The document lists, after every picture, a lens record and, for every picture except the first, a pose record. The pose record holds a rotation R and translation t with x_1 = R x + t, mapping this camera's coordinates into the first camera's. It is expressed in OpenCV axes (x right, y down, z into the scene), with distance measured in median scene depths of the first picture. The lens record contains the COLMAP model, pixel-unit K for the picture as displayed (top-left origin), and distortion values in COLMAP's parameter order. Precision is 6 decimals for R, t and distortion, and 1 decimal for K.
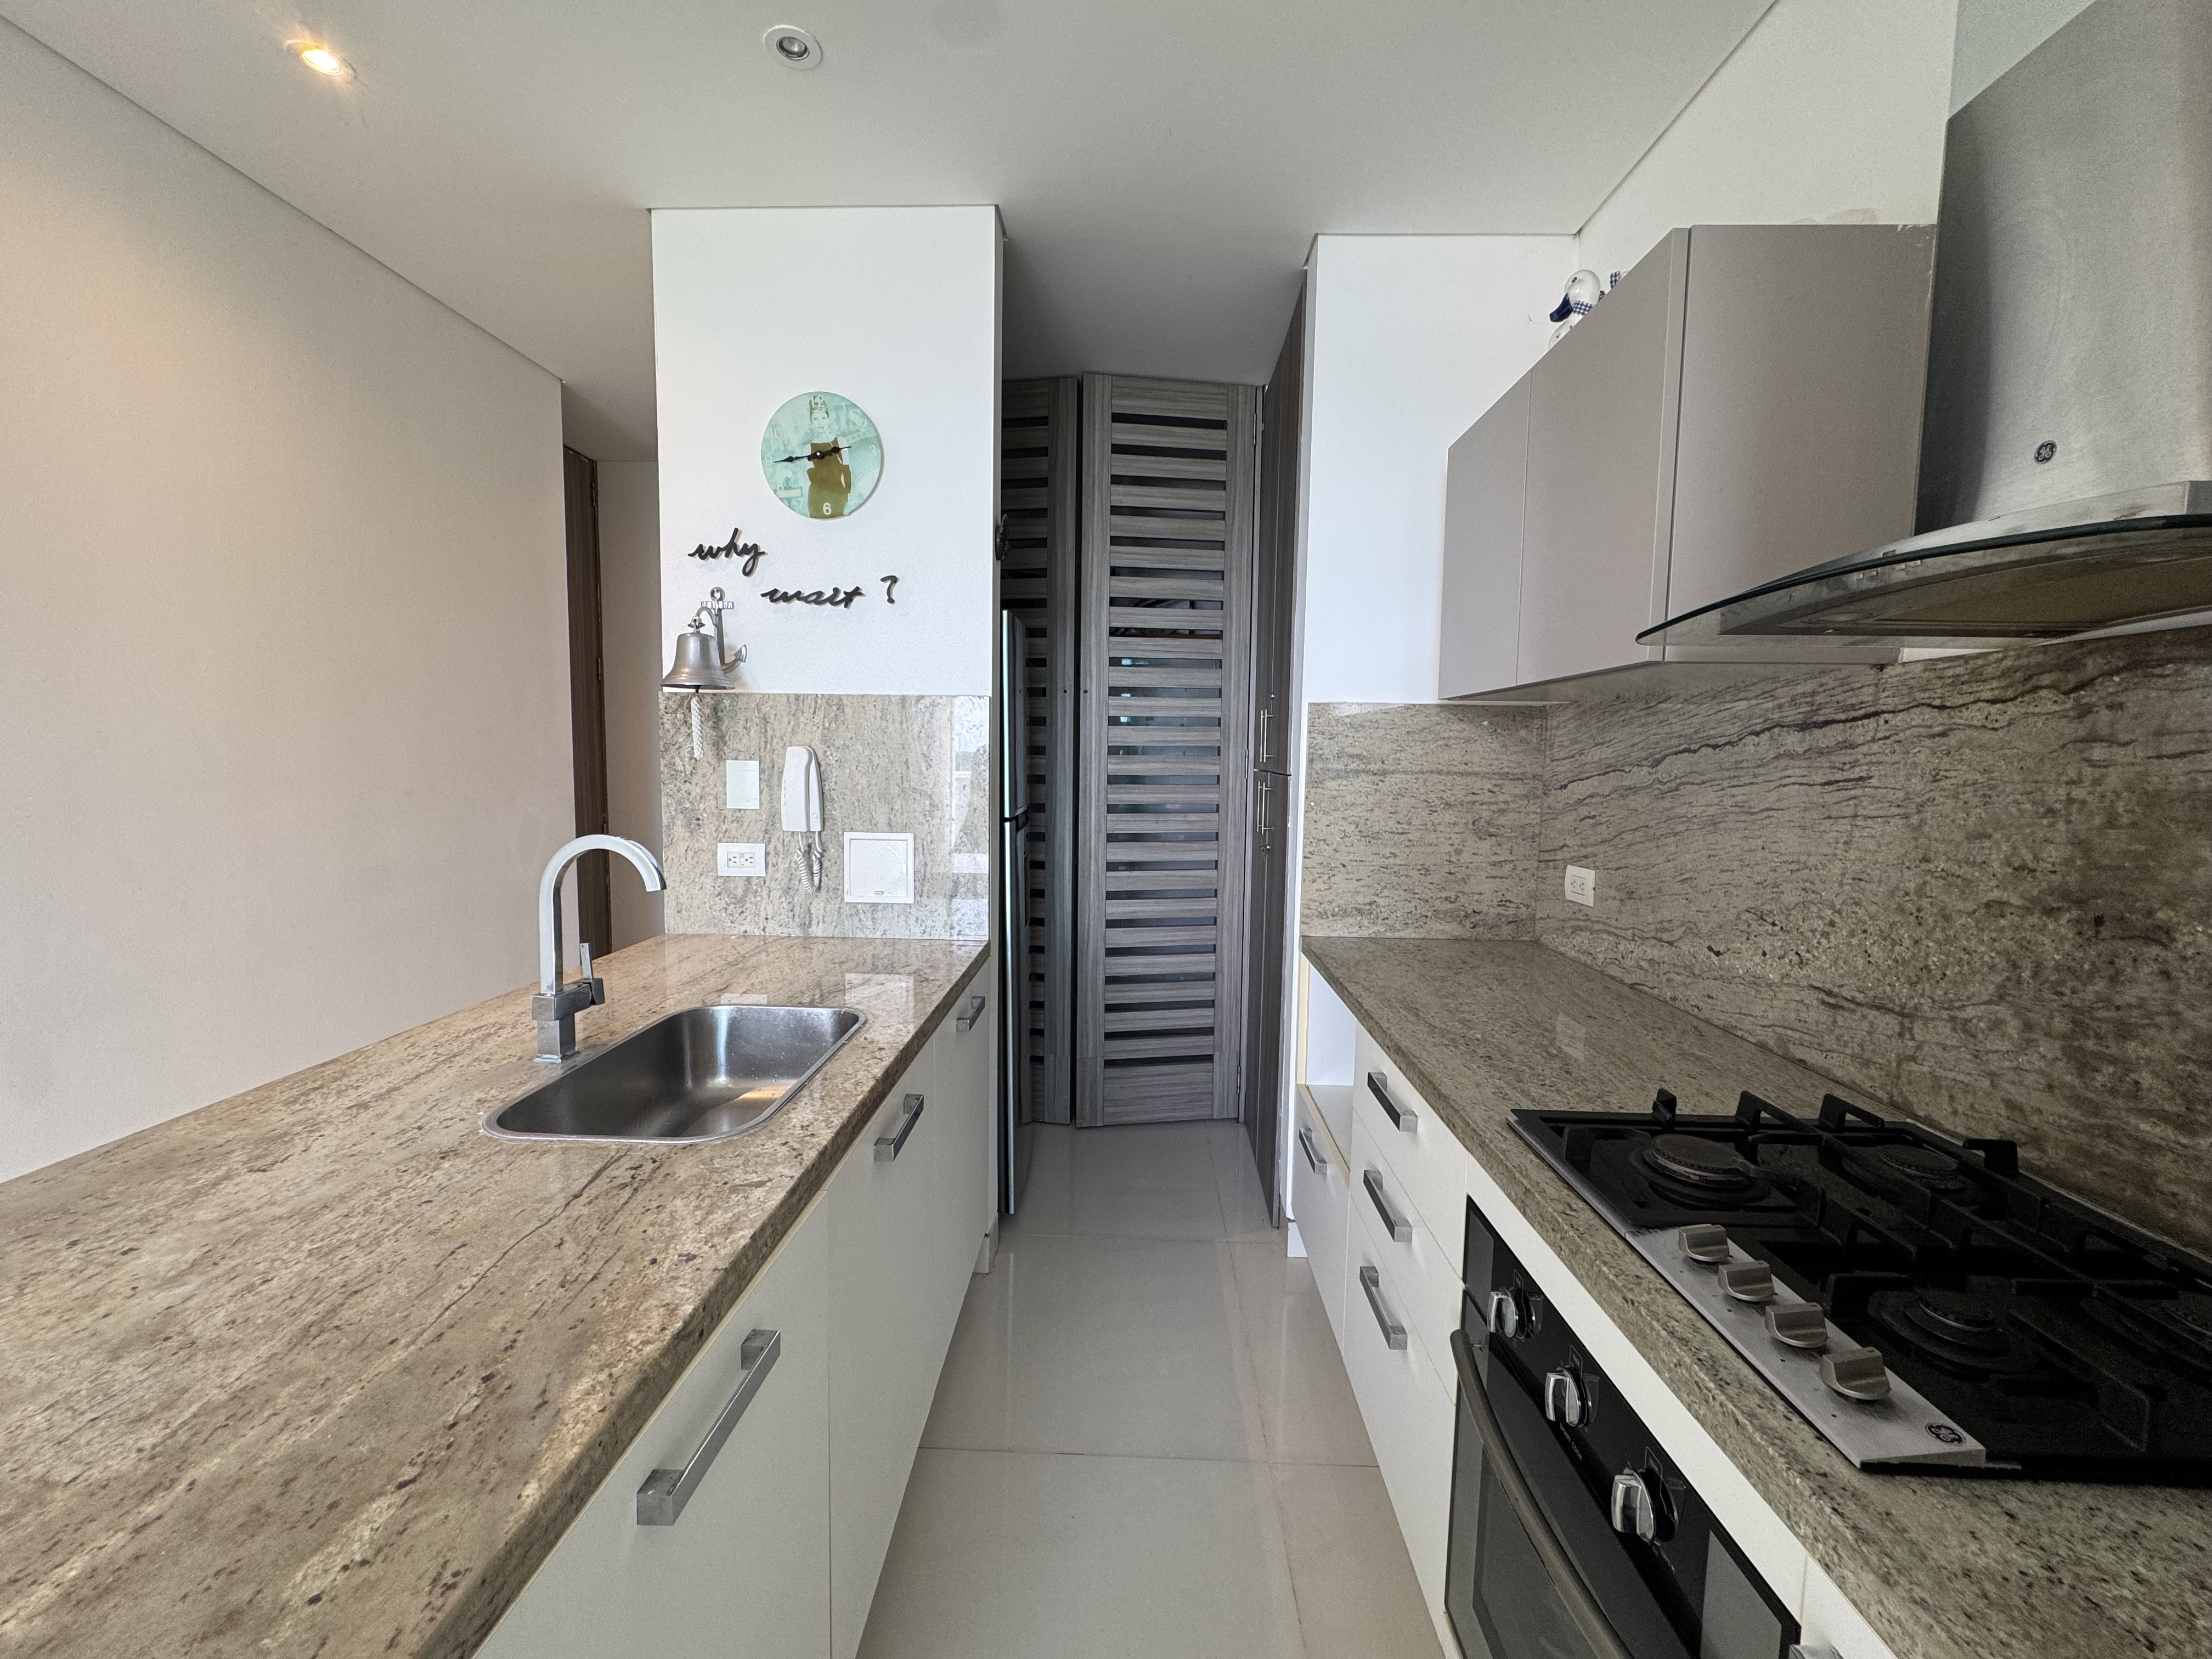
lens RADIAL K [[883.9, 0, 1106.1], [0, 883.9, 827.4], [0, 0, 1]] dist [-0.000233, 0.000491]
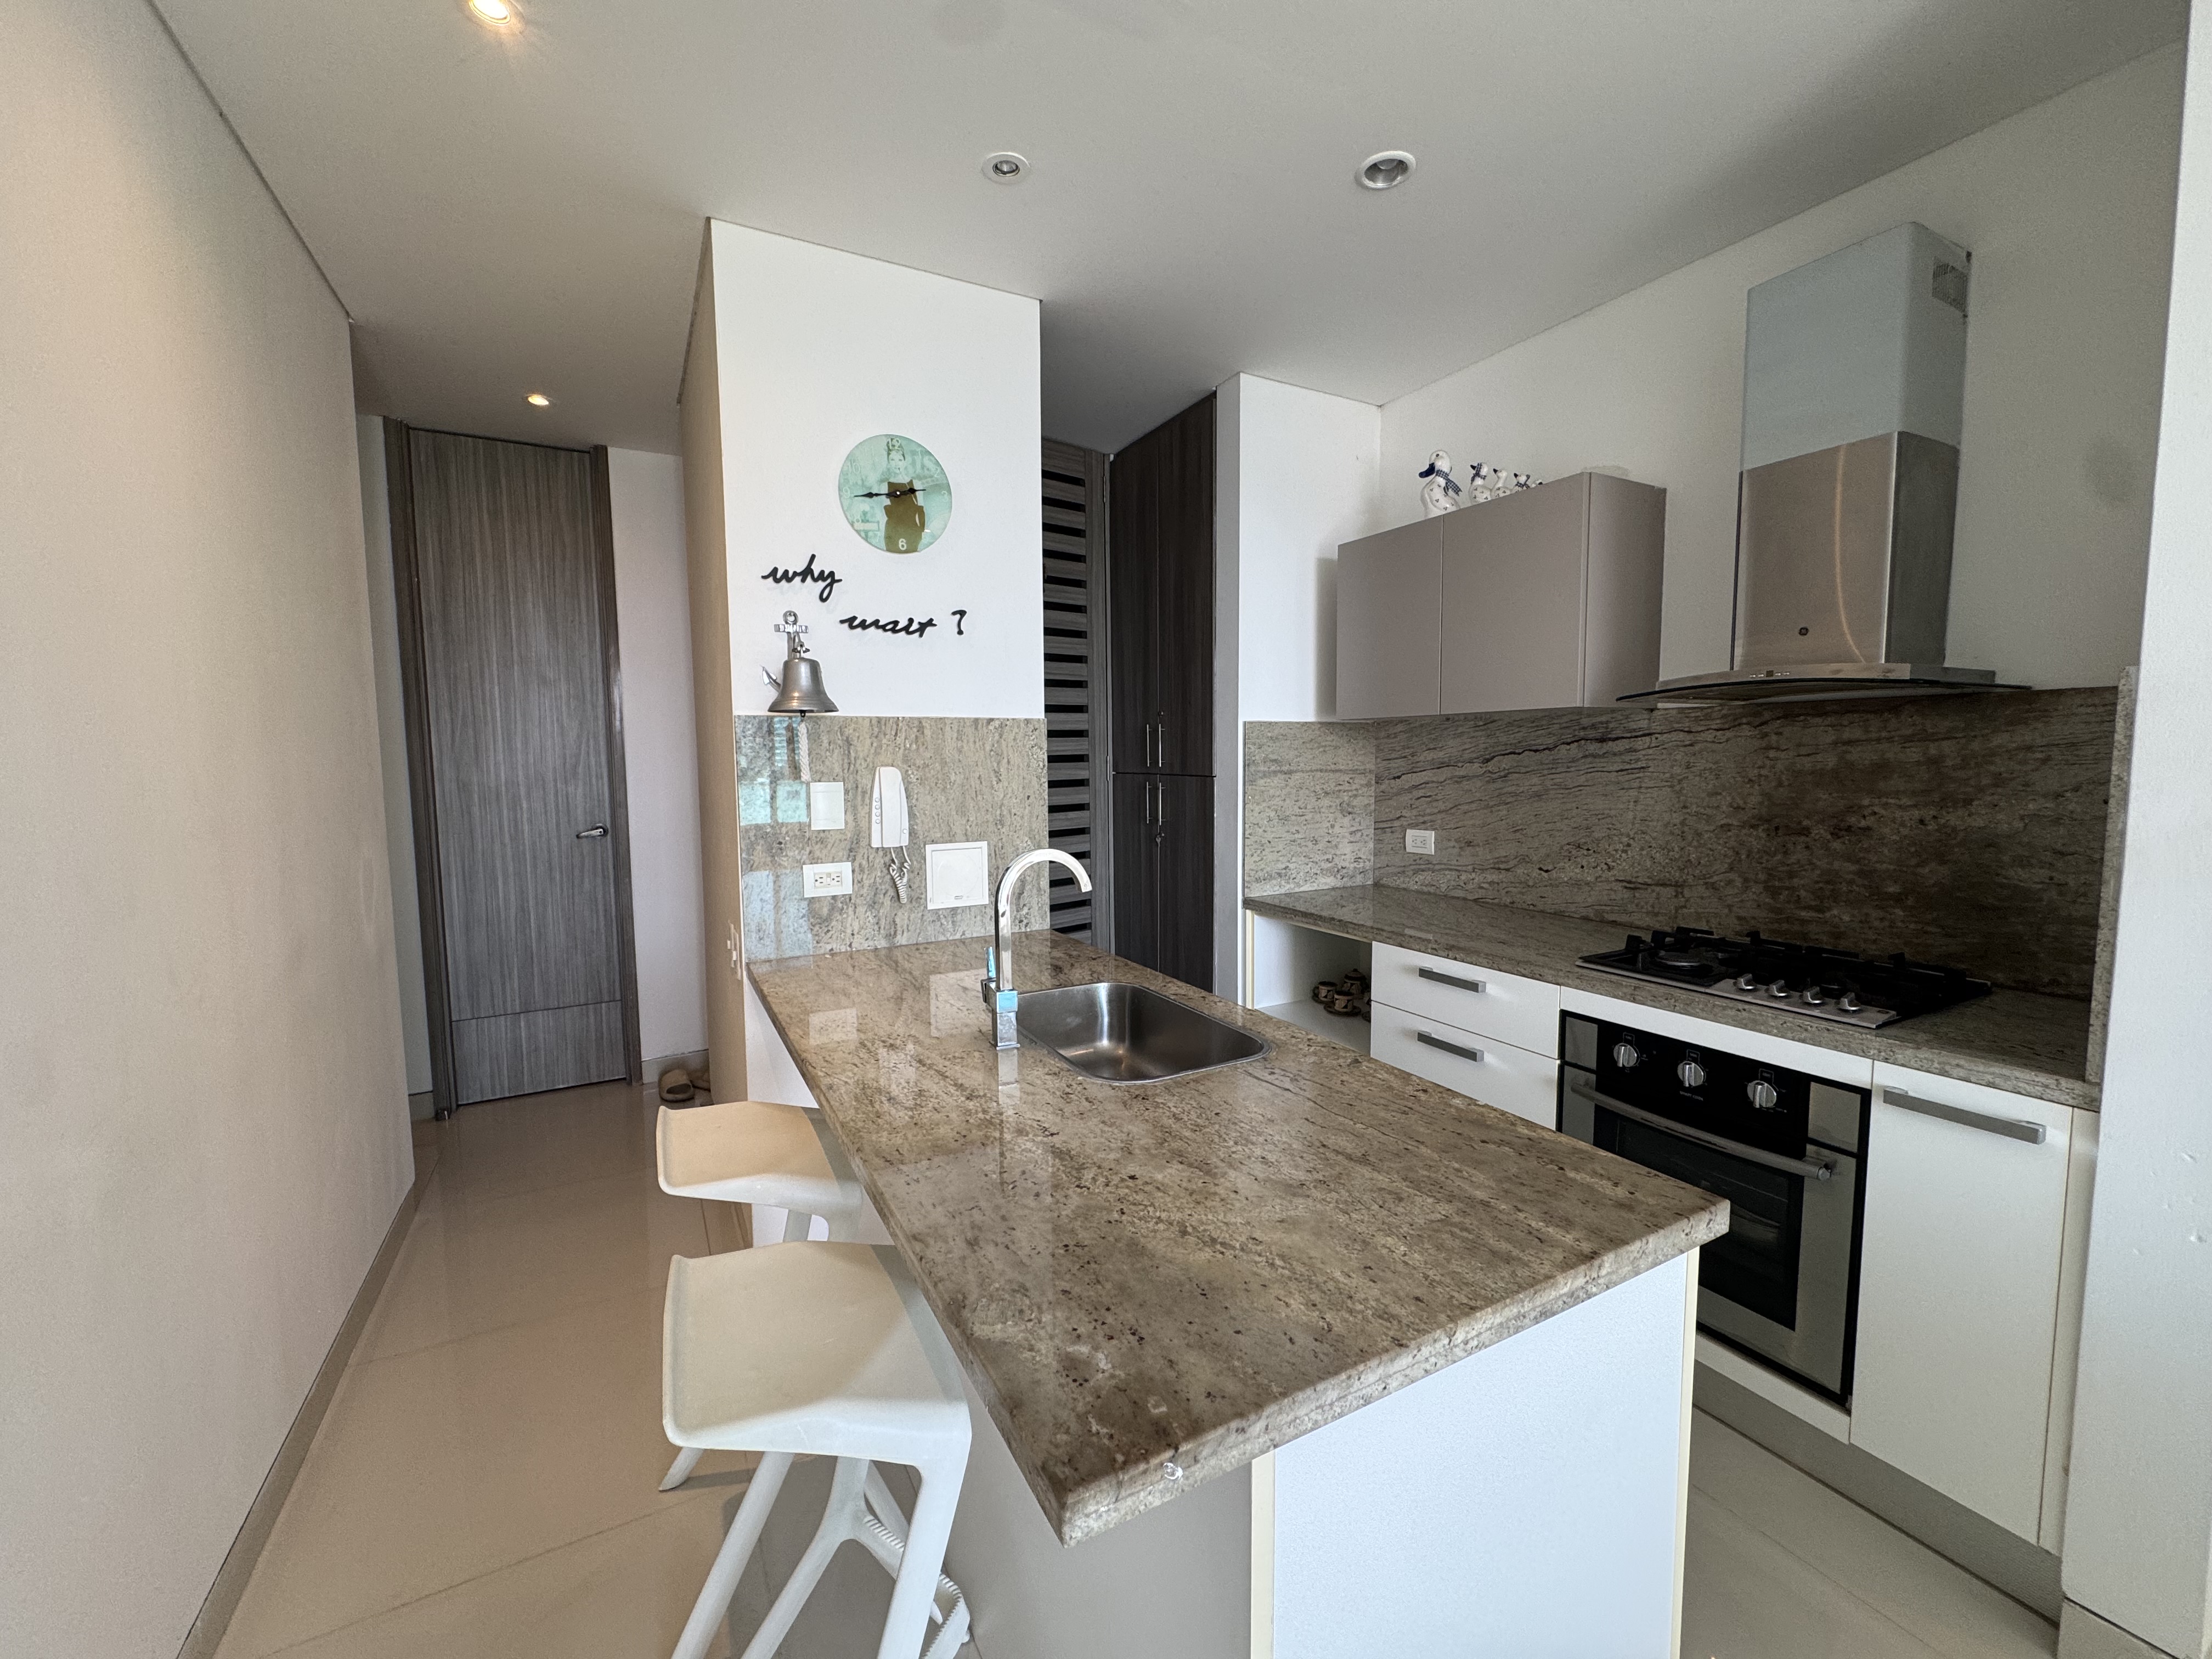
lens RADIAL K [[883.9, 0, 1099.2], [0, 883.9, 829.2], [0, 0, 1]] dist [-0.000233, 0.000491]
pose [[0.864069, -0.067303, 0.498855, -0.678065], [0.065048, 0.997641, 0.021927, -0.024491], [-0.499154, 0.013503, 0.866408, -0.042327]]
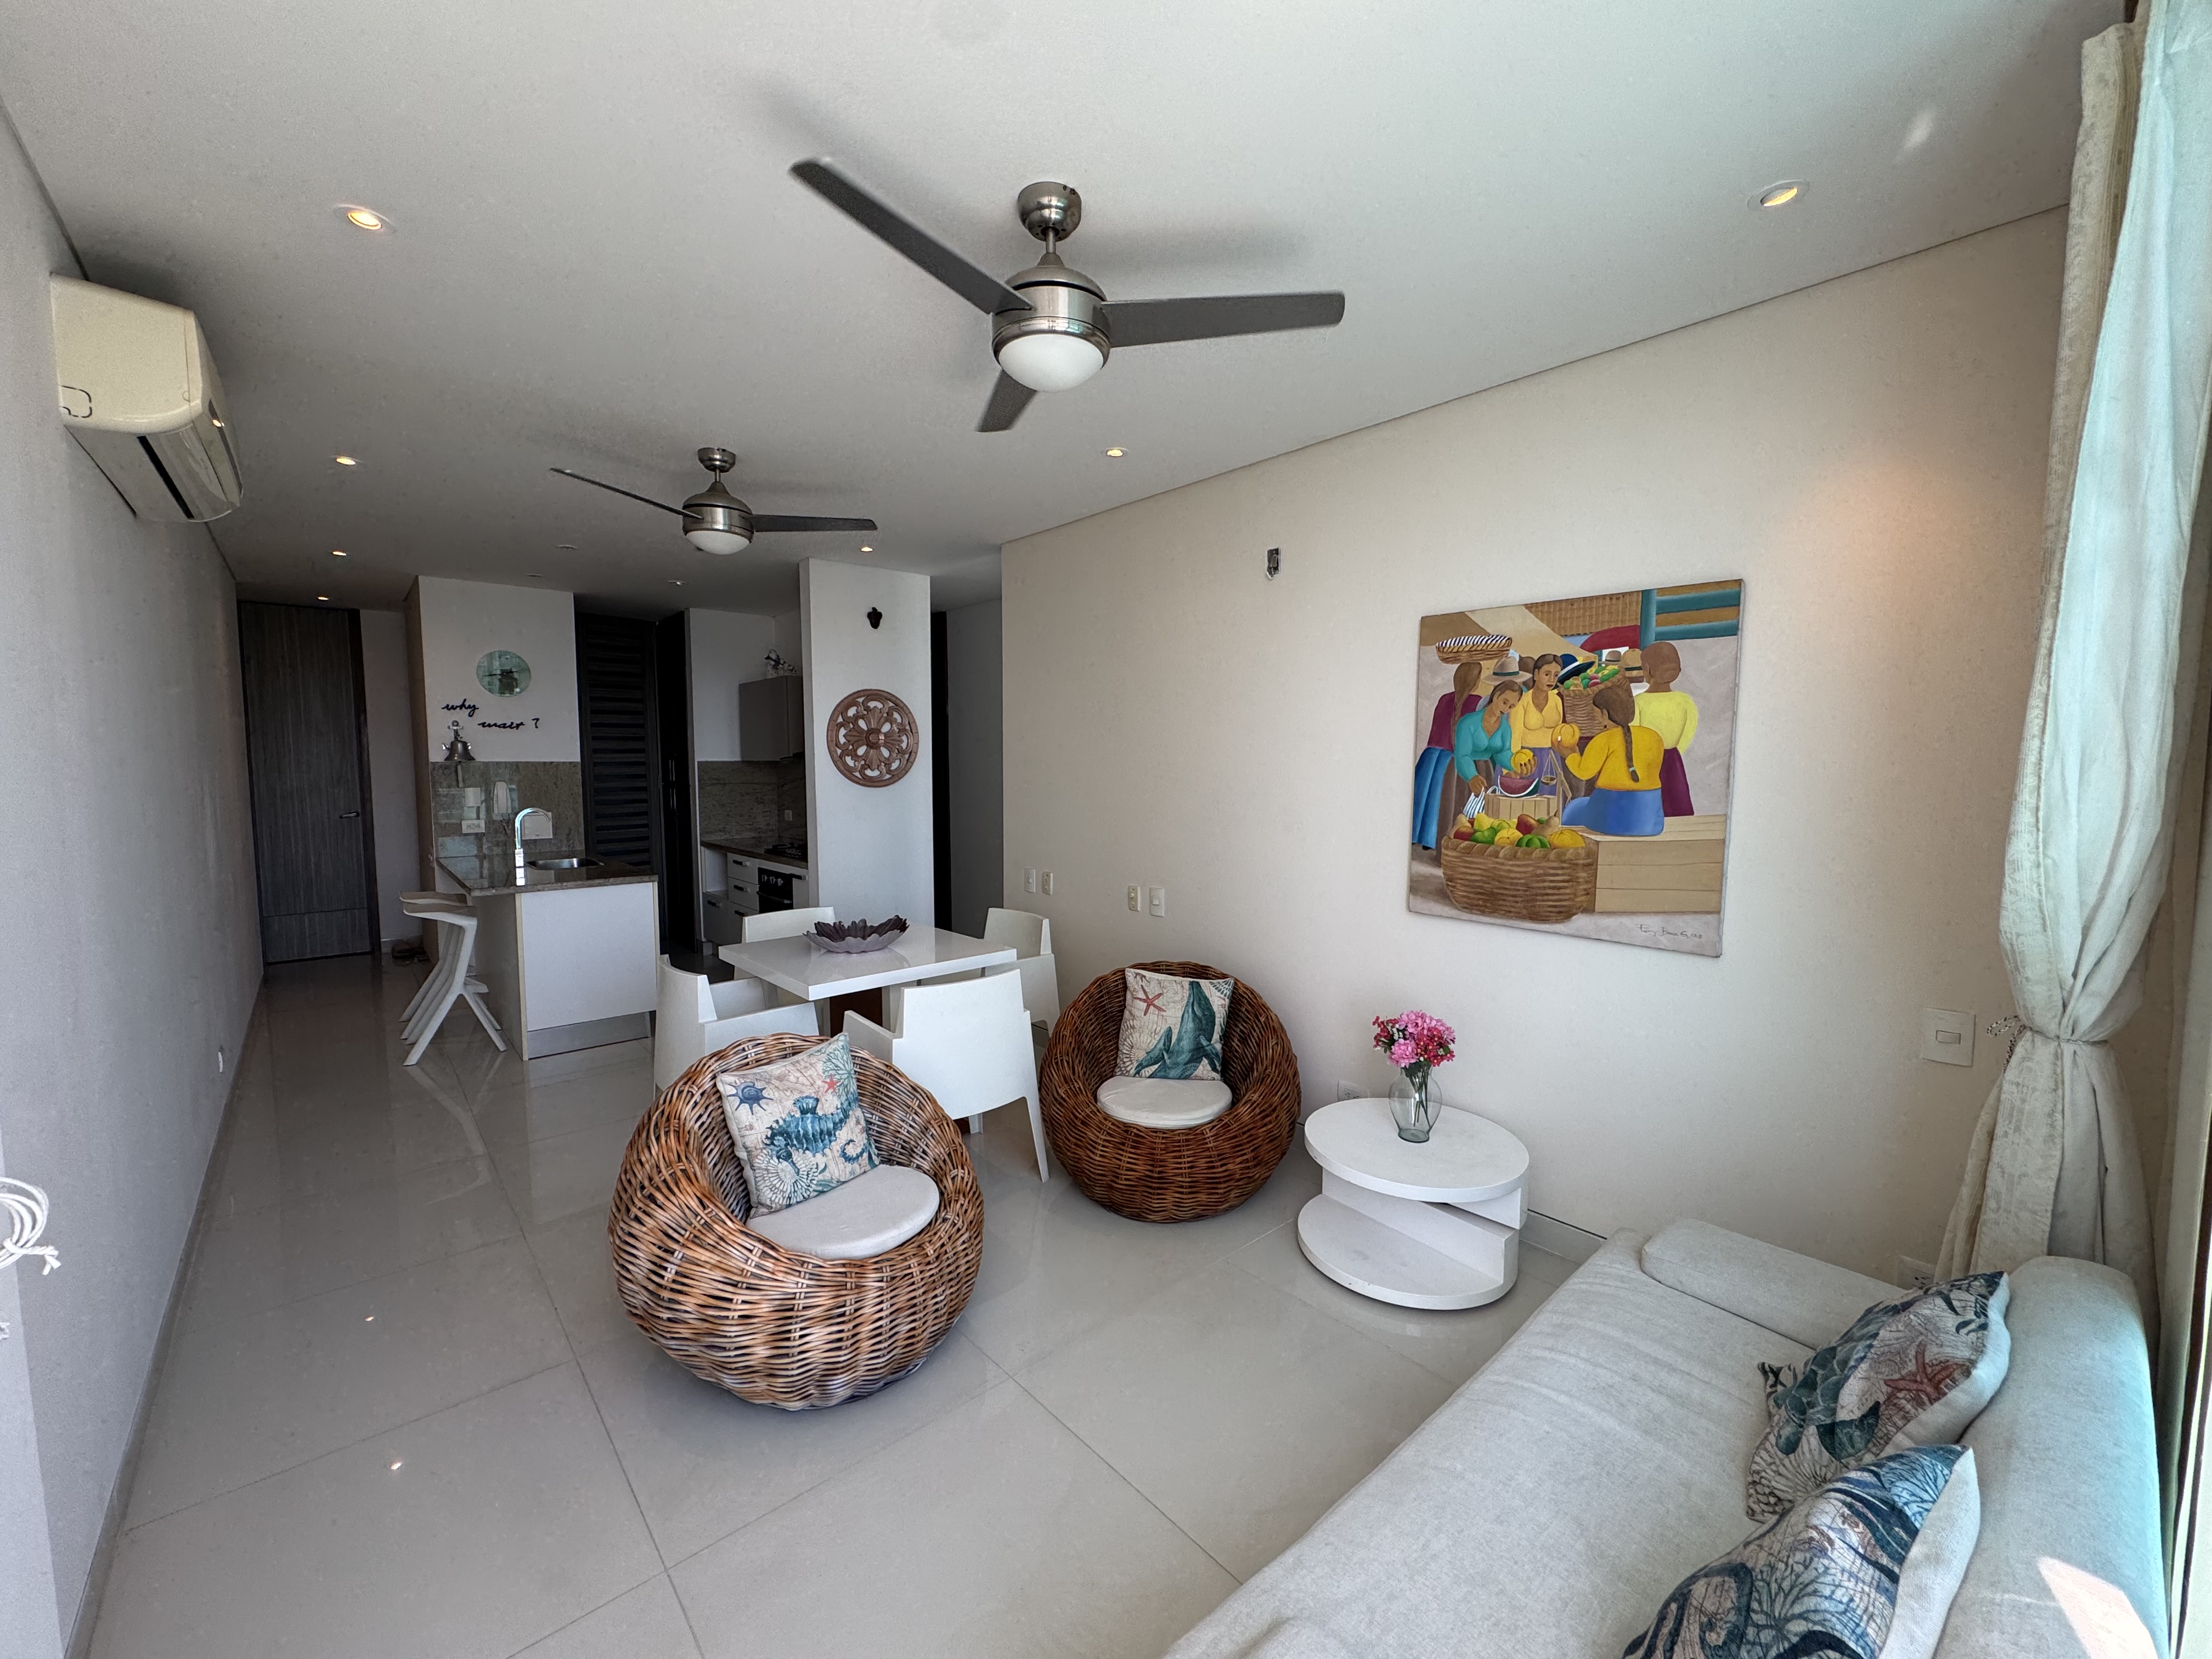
lens RADIAL K [[883.9, 0, 1095.4], [0, 883.9, 829.4], [0, 0, 1]] dist [-0.000233, 0.000491]
pose [[0.730496, -0.071212, 0.679194, -0.877111], [0.068331, 0.997179, 0.031060, 0.091765], [-0.679490, 0.023721, 0.733301, -2.201543]]
